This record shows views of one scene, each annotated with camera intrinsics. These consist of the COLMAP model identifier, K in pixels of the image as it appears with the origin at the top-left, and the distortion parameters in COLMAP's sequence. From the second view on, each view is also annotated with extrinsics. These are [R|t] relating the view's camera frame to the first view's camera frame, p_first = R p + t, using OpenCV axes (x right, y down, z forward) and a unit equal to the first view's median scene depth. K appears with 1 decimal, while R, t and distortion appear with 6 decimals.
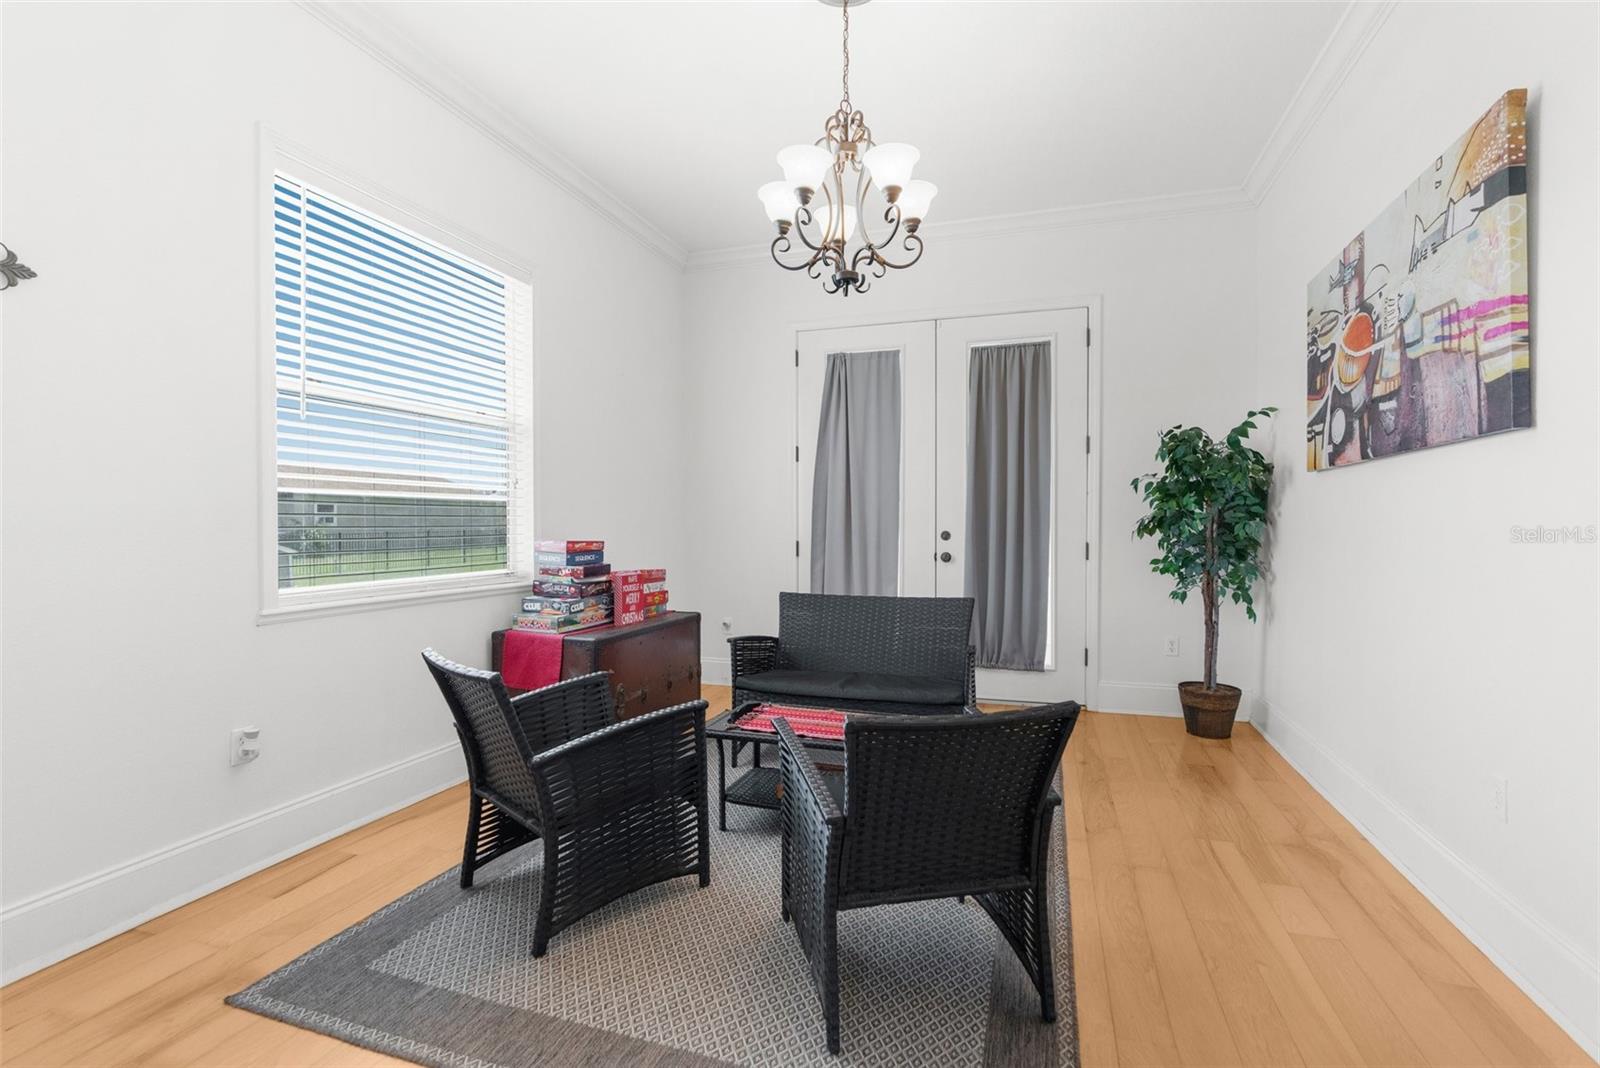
lens RADIAL K [[735.4, 0, 804.3], [0, 735.4, 532.0], [0, 0, 1]] dist [-0.017042, 0.002240]
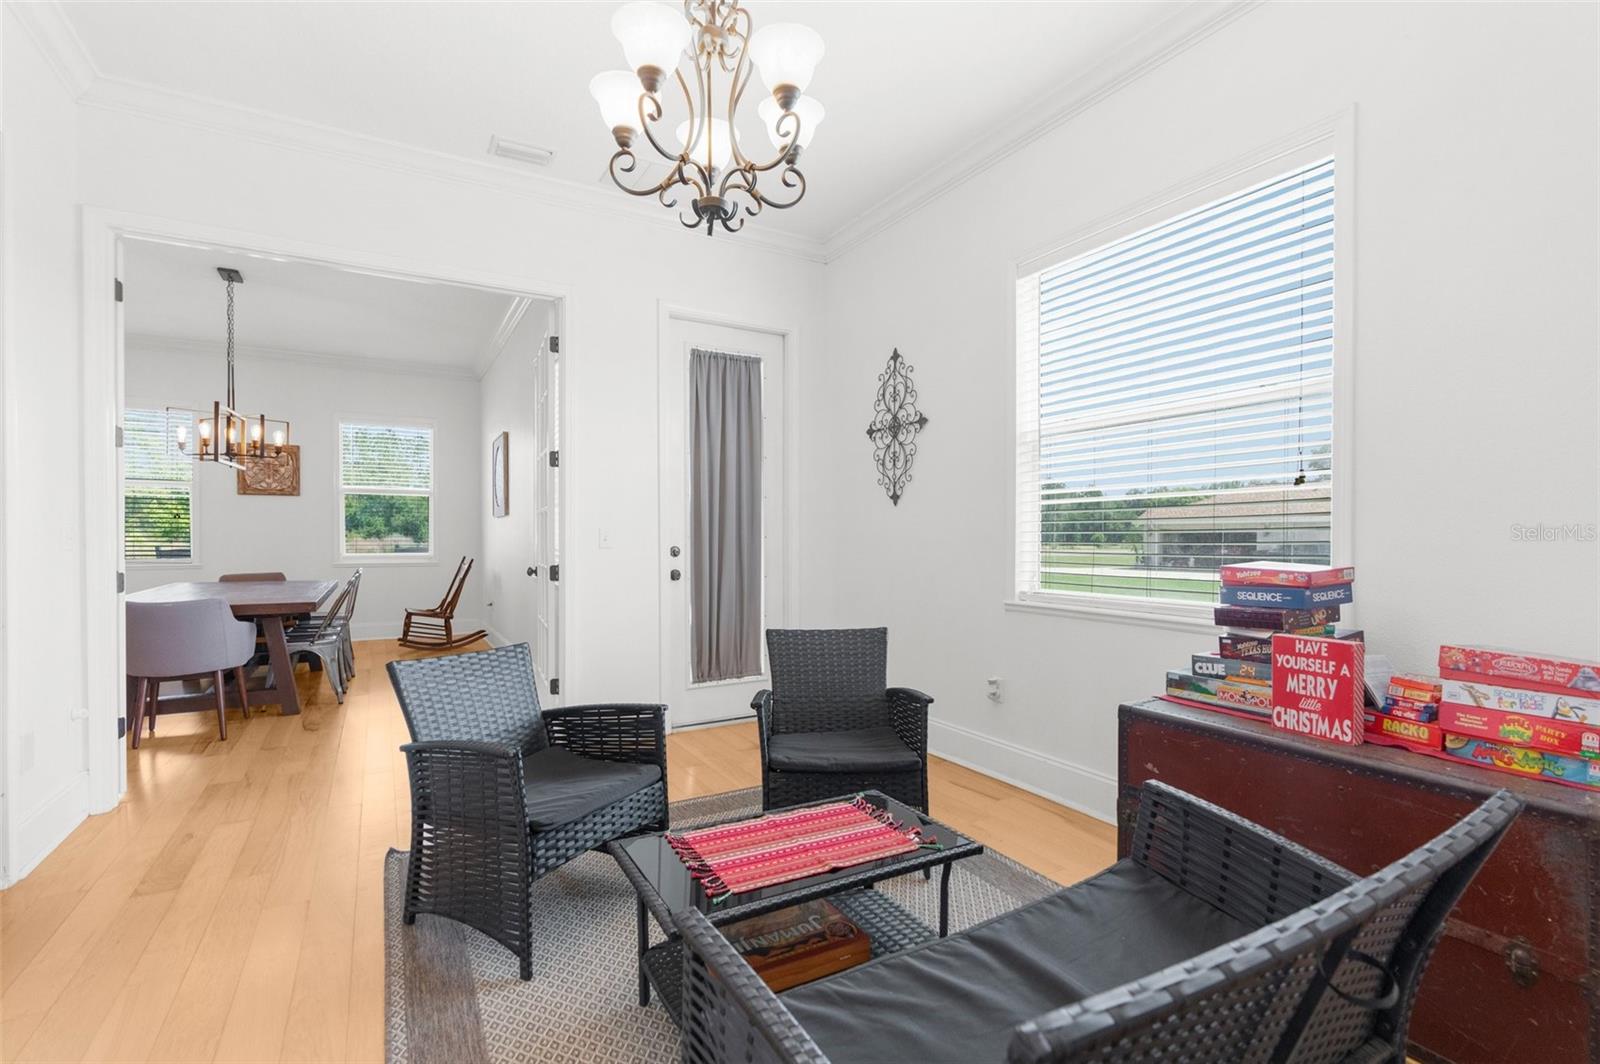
lens RADIAL K [[735.4, 0, 805.1], [0, 735.4, 536.7], [0, 0, 1]] dist [-0.017042, 0.002240]
pose [[-0.669508, -0.001445, -0.742803, 0.374220], [-0.008774, 0.999944, 0.005963, -0.012719], [0.742753, 0.010510, -0.669483, 1.078327]]
